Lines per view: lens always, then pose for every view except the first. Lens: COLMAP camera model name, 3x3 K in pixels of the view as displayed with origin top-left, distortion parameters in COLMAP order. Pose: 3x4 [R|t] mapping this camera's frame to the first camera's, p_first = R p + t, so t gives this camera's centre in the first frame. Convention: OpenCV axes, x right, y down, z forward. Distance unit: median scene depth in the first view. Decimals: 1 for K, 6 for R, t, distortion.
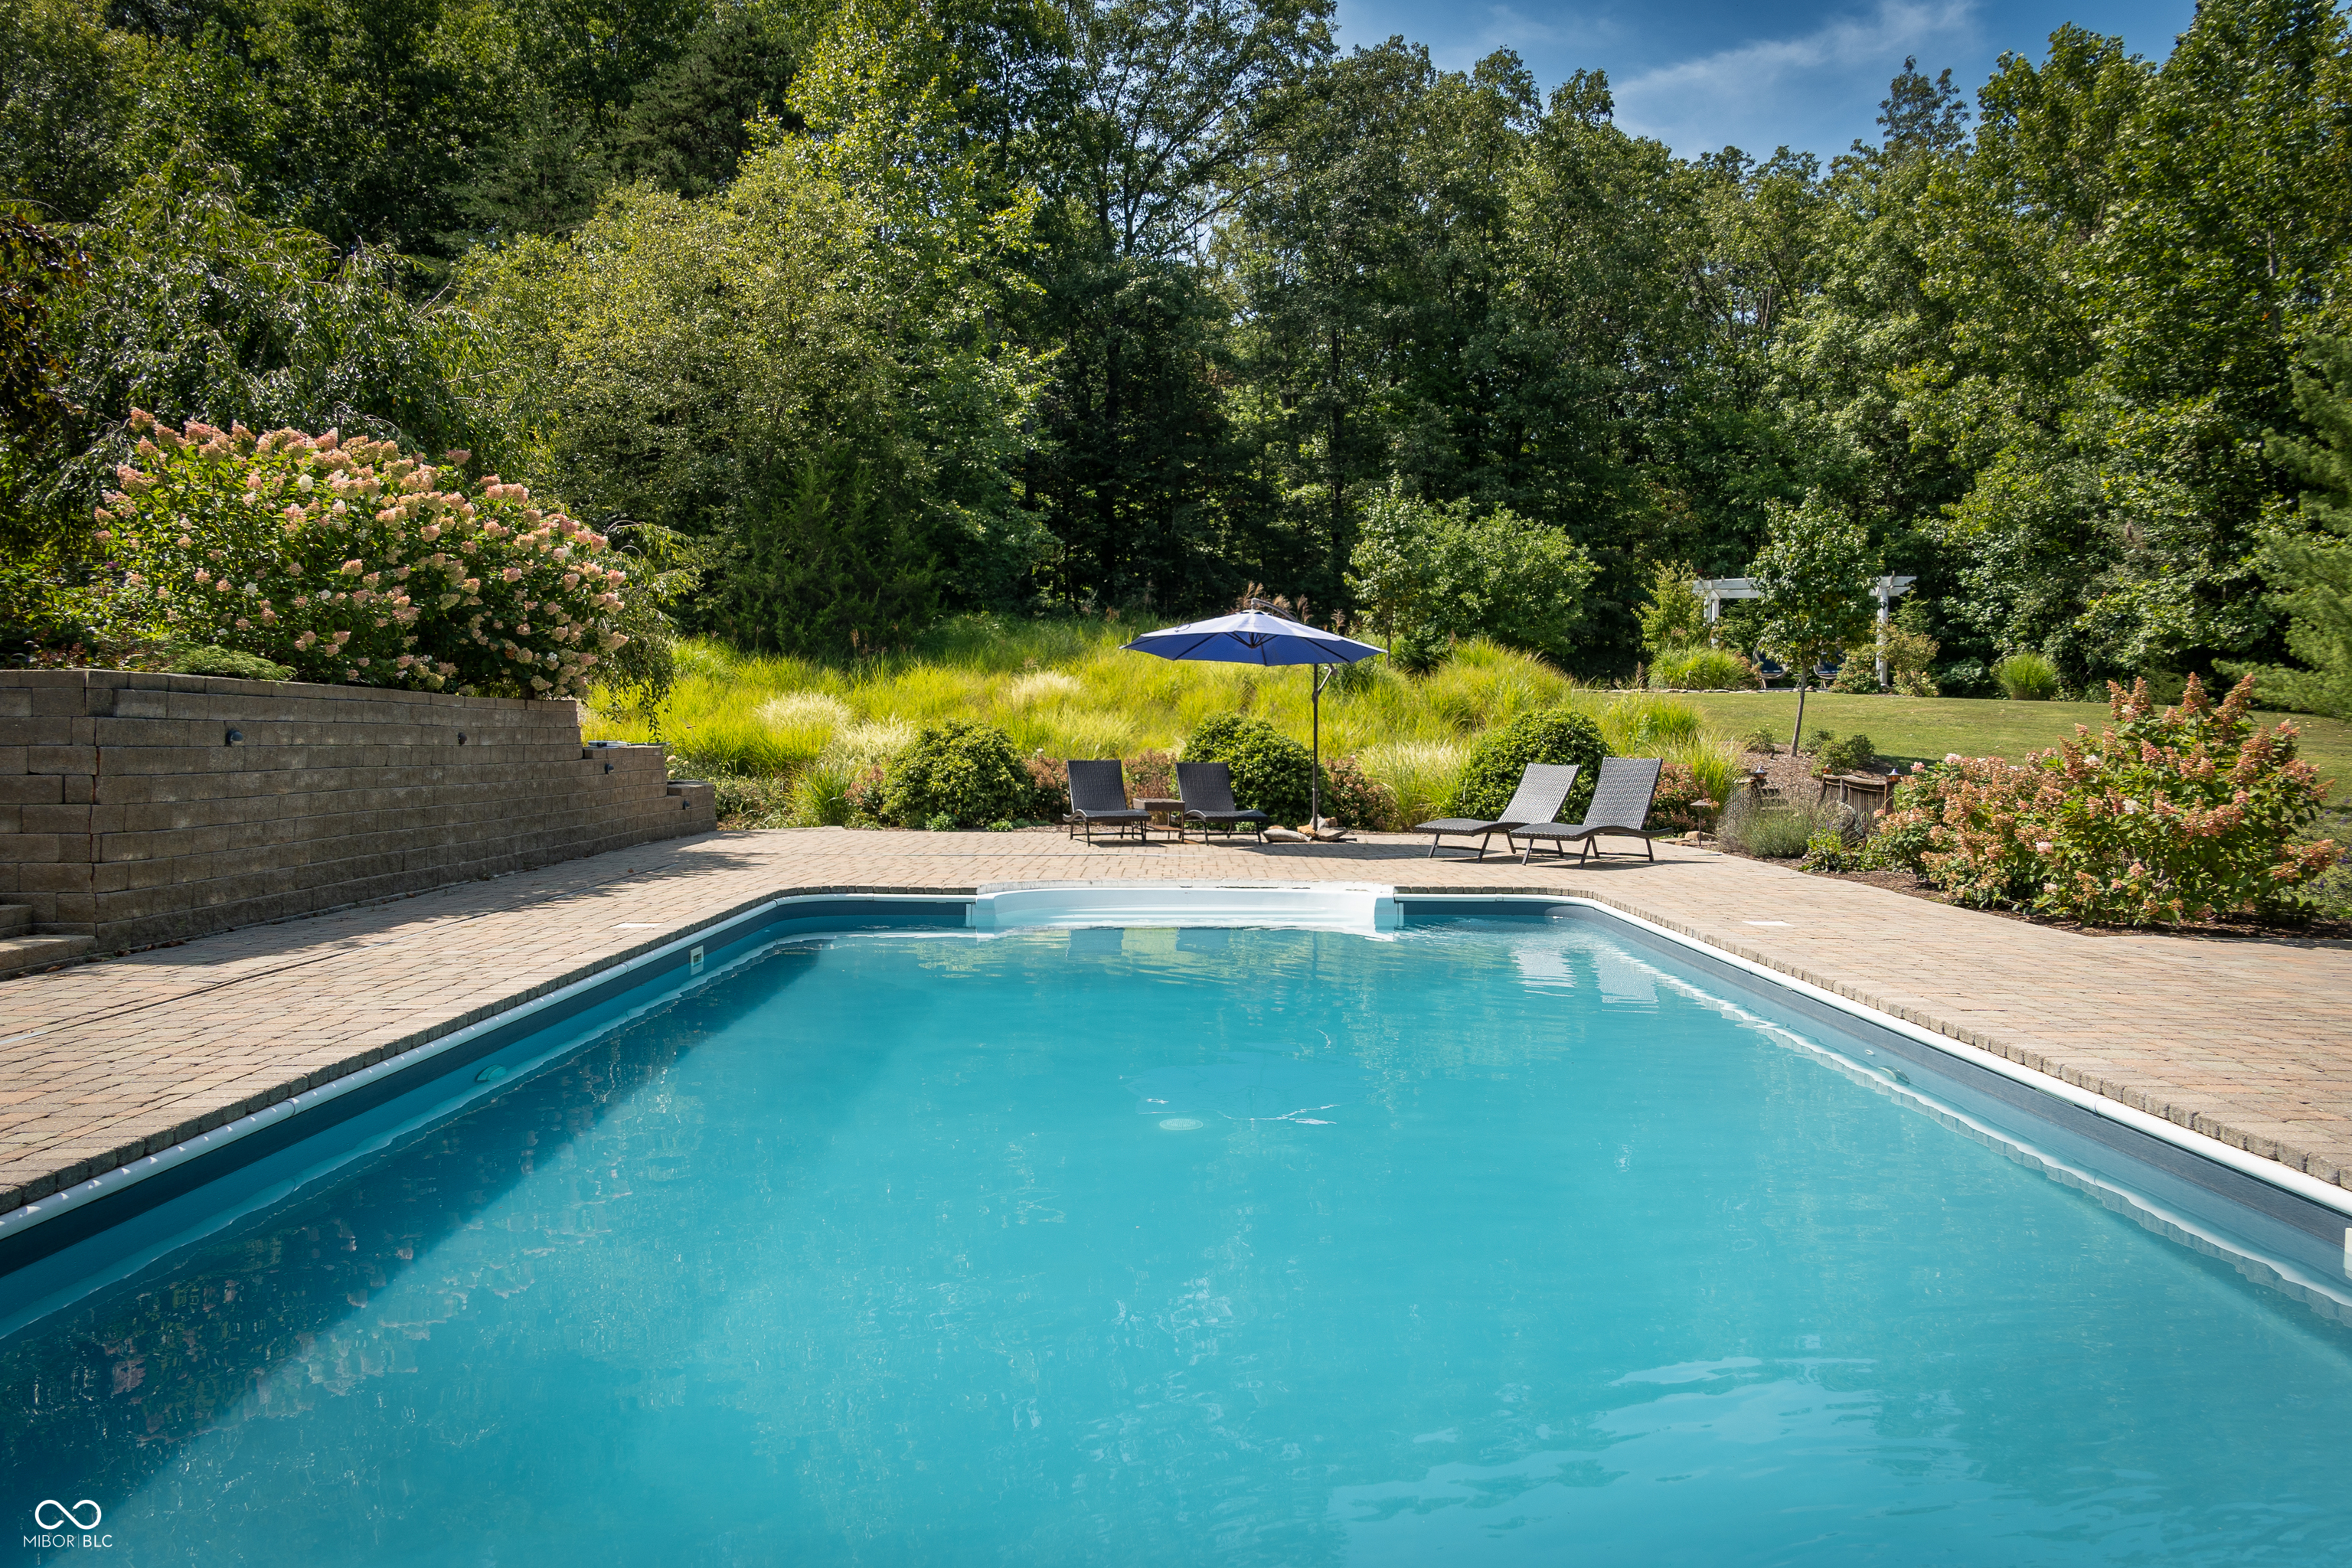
lens RADIAL K [[1896.6, 0, 1181.4], [0, 1896.6, 778.4], [0, 0, 1]] dist [0.003344, 0.005388]
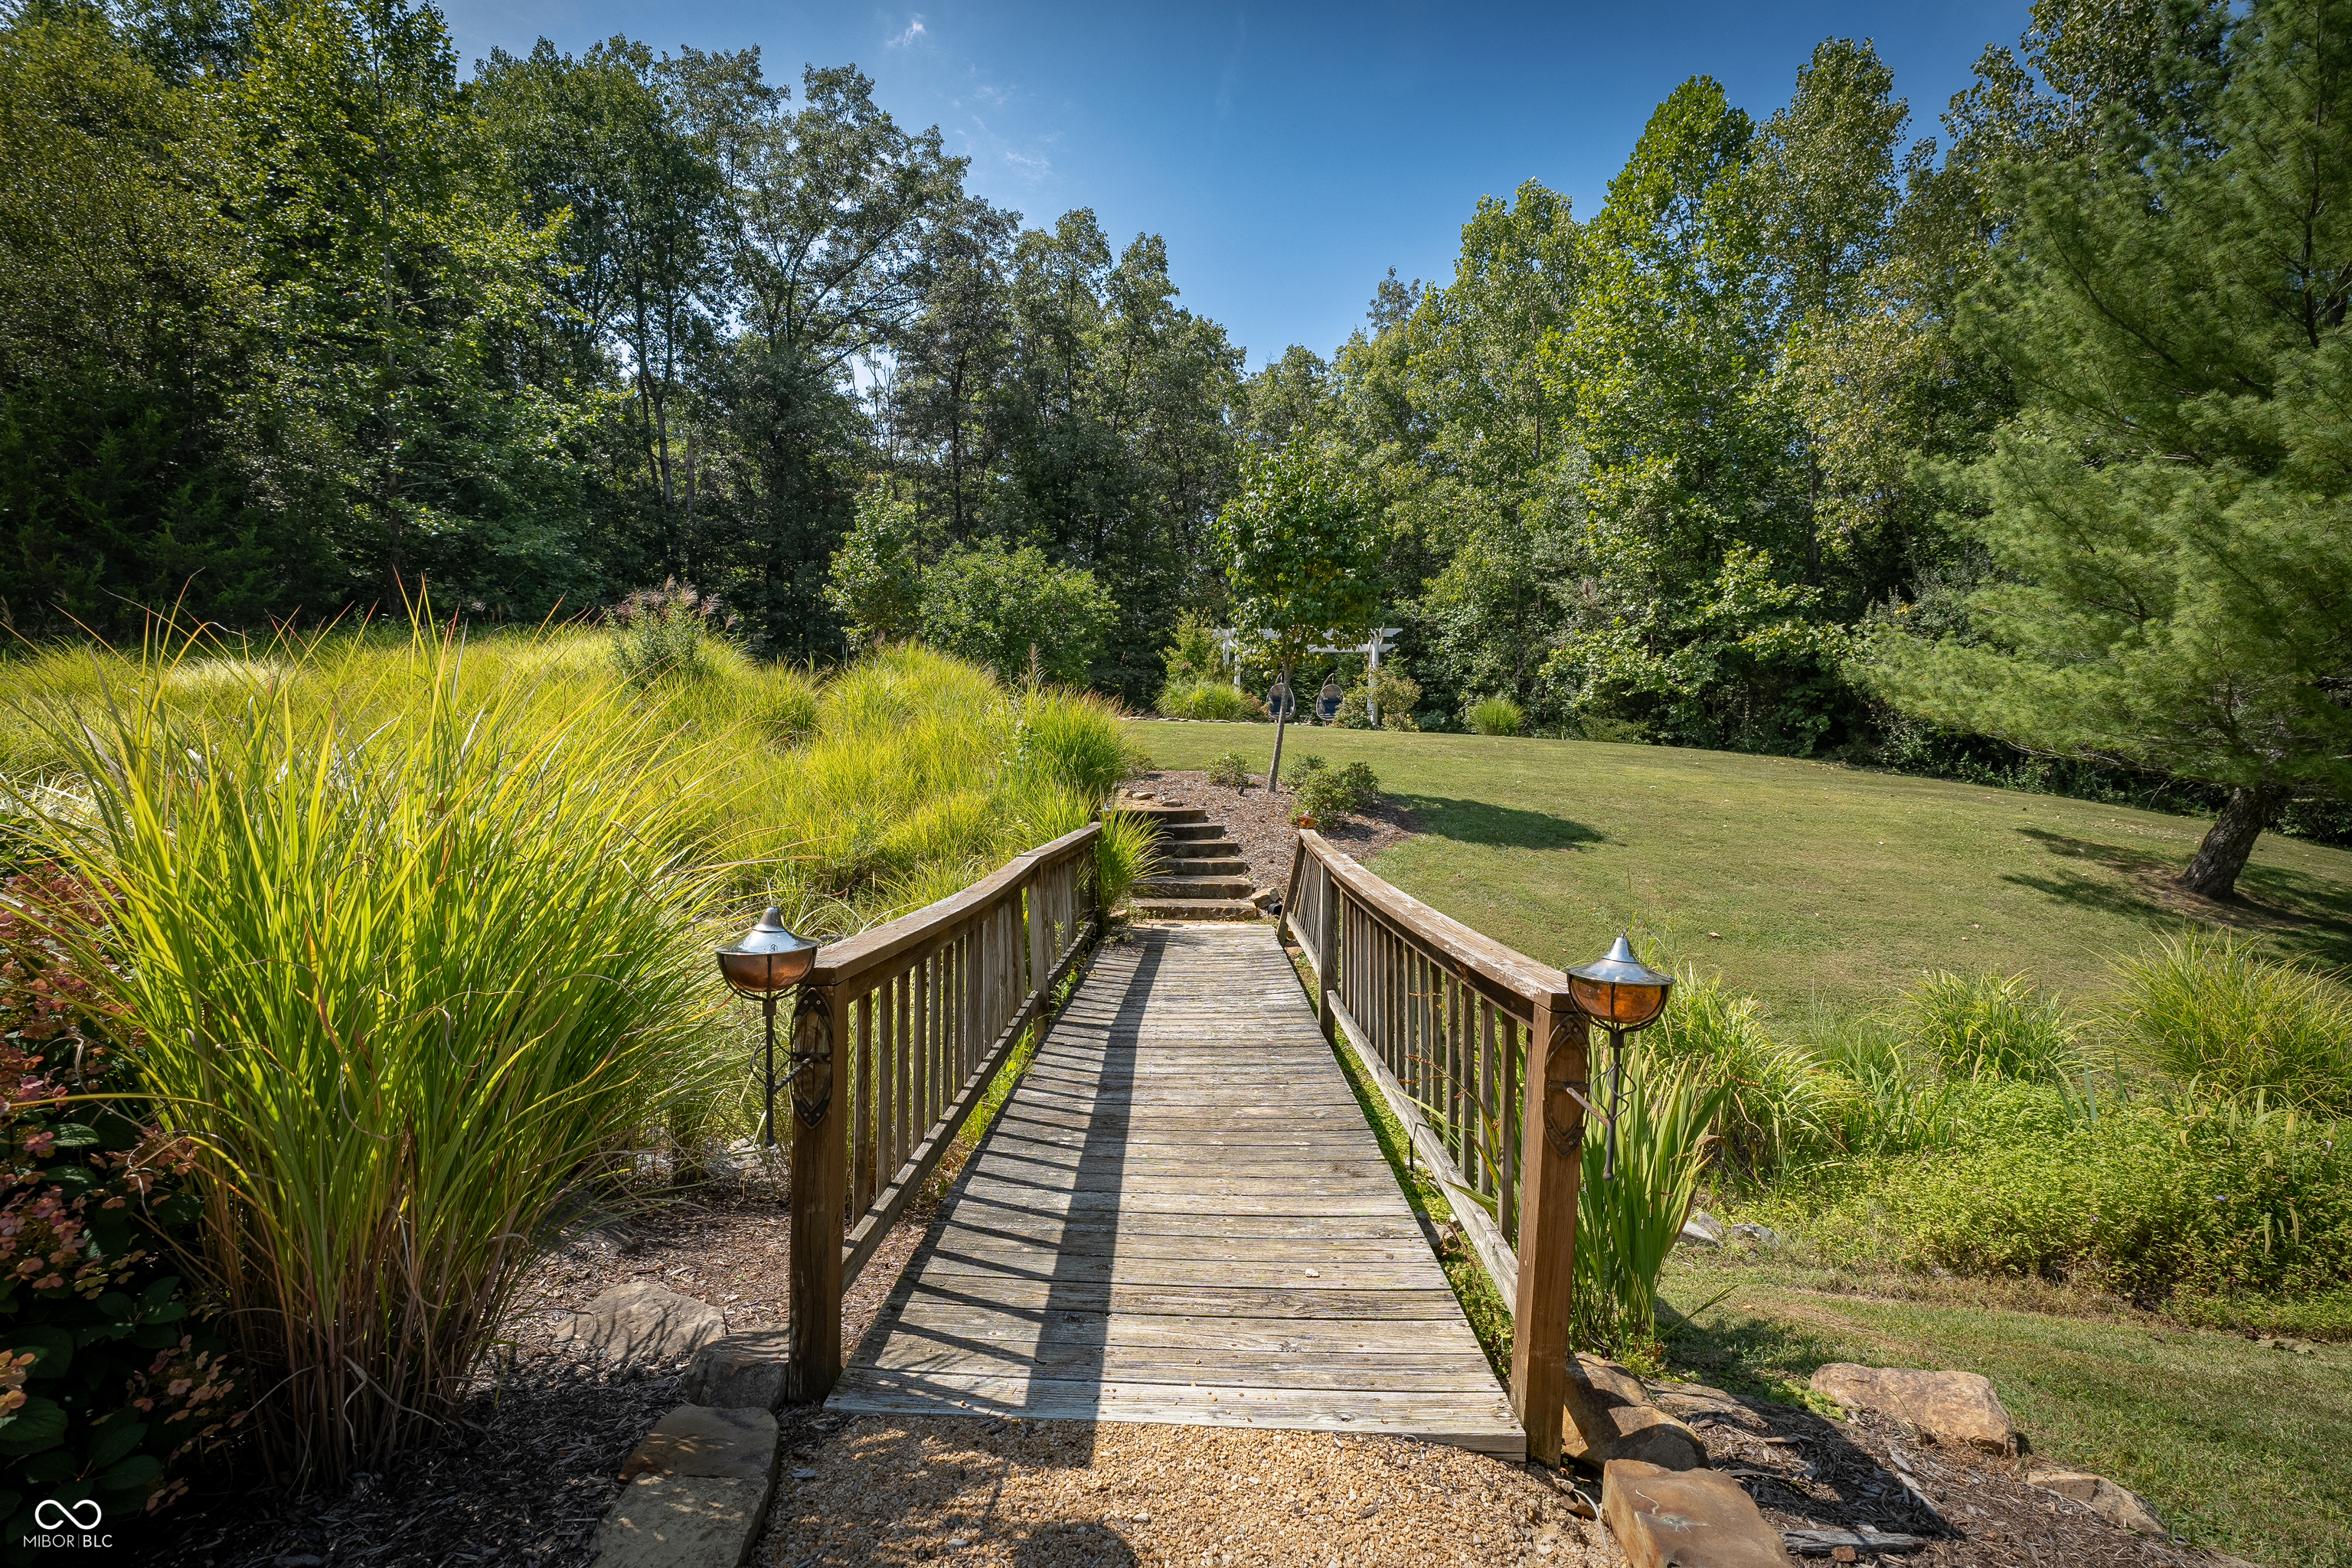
lens RADIAL K [[940.9, 0, 1167.8], [0, 940.9, 781.8], [0, 0, 1]] dist [-0.000255, -0.000029]
pose [[0.988515, 0.010605, 0.150750, 0.164341], [-0.009427, 0.999919, -0.008523, -0.008538], [-0.150828, 0.007004, 0.988535, 0.465682]]
